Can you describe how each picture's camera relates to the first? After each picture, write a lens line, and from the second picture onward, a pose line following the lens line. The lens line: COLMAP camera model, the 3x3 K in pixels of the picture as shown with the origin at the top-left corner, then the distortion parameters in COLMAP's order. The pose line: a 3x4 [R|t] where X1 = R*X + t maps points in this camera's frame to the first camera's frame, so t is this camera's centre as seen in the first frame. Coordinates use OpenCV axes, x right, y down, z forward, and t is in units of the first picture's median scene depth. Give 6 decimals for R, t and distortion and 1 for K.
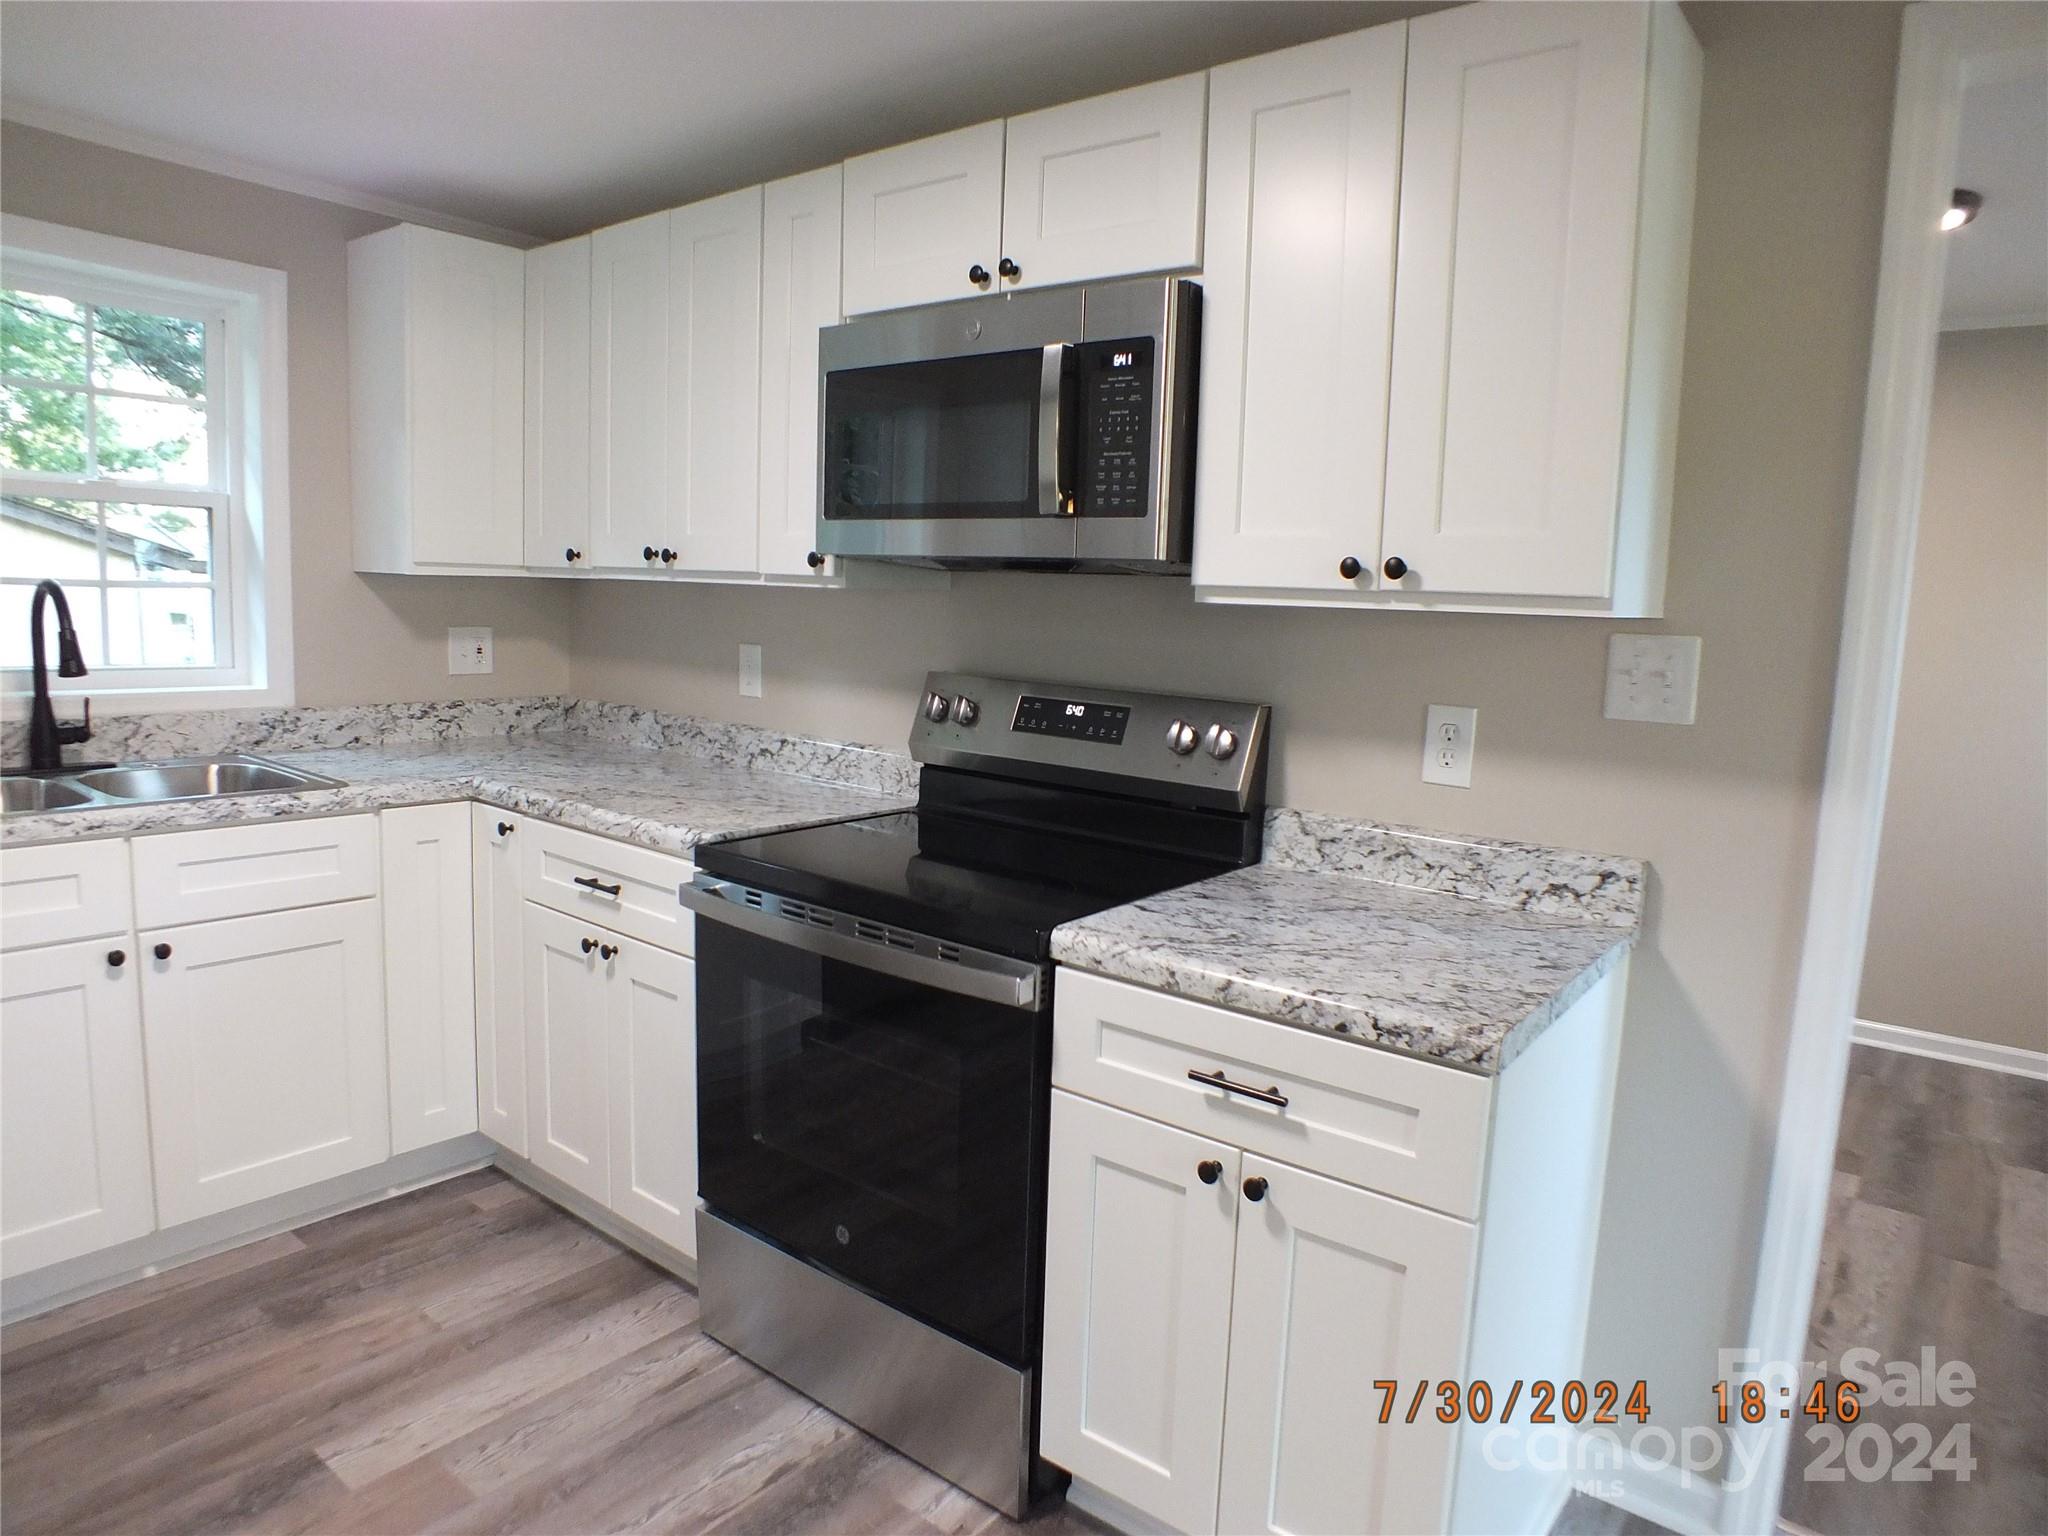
lens RADIAL K [[1326.4, 0, 1064.7], [0, 1326.4, 771.3], [0, 0, 1]] dist [-0.074199, 0.030555]
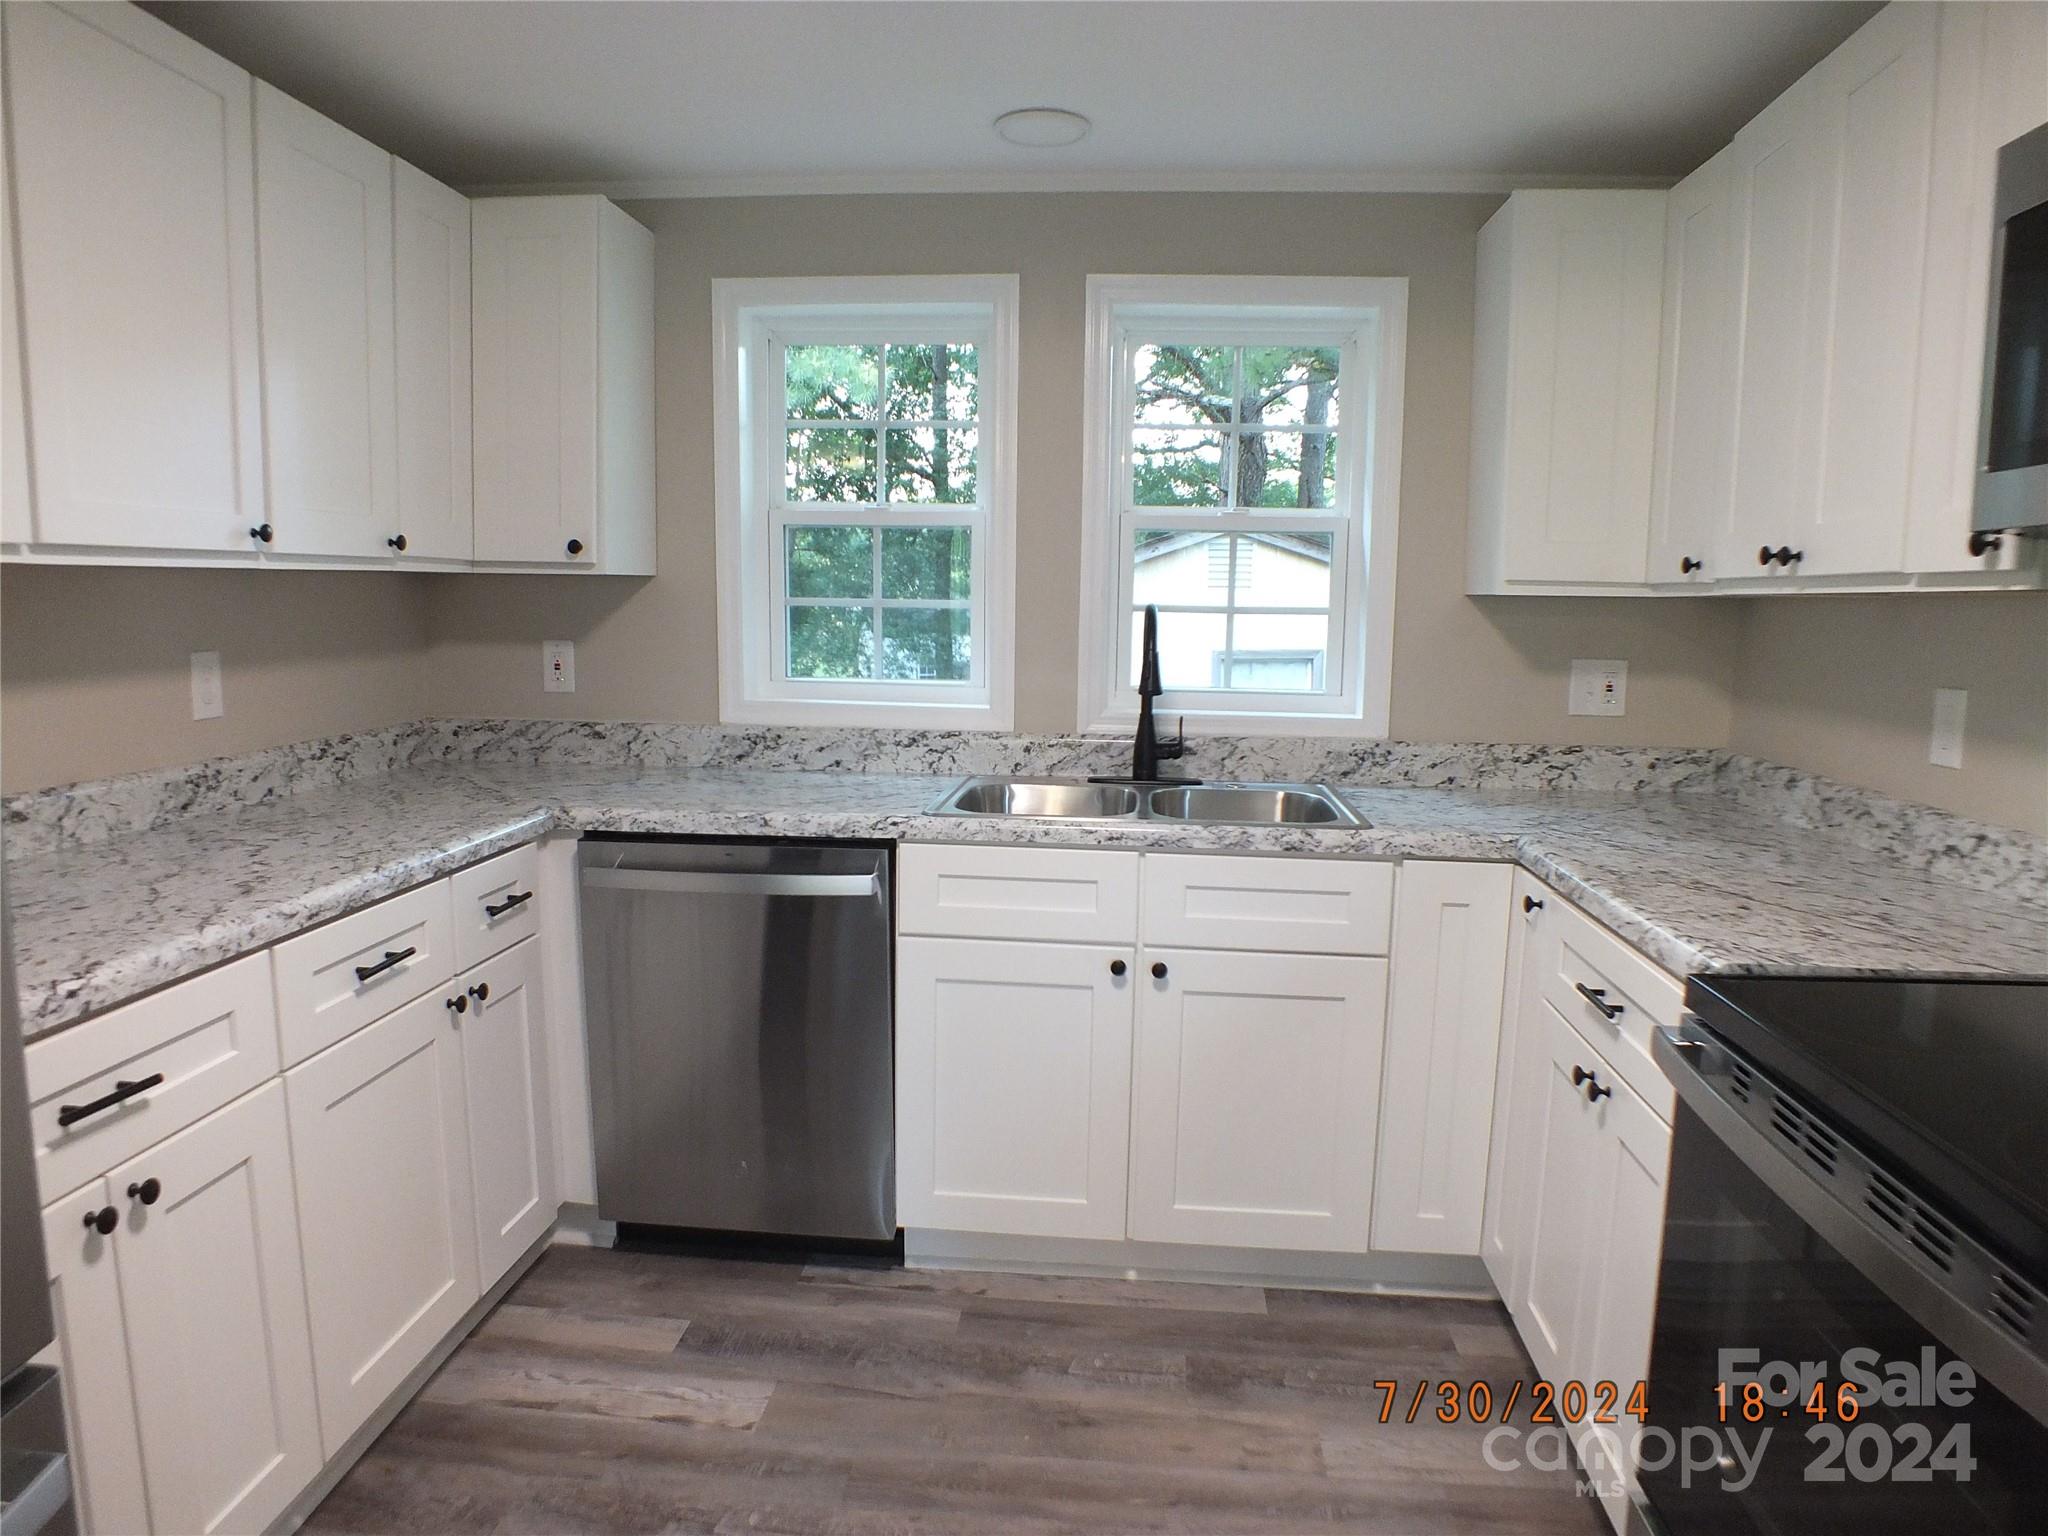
lens RADIAL K [[1310.0, 0, 963.2], [0, 1310.0, 770.8], [0, 0, 1]] dist [-0.092399, 0.034177]
pose [[0.503226, 0.075026, -0.860892, 0.075679], [-0.107634, 0.993908, 0.023702, -0.019987], [0.857426, 0.080733, 0.508236, 0.319290]]
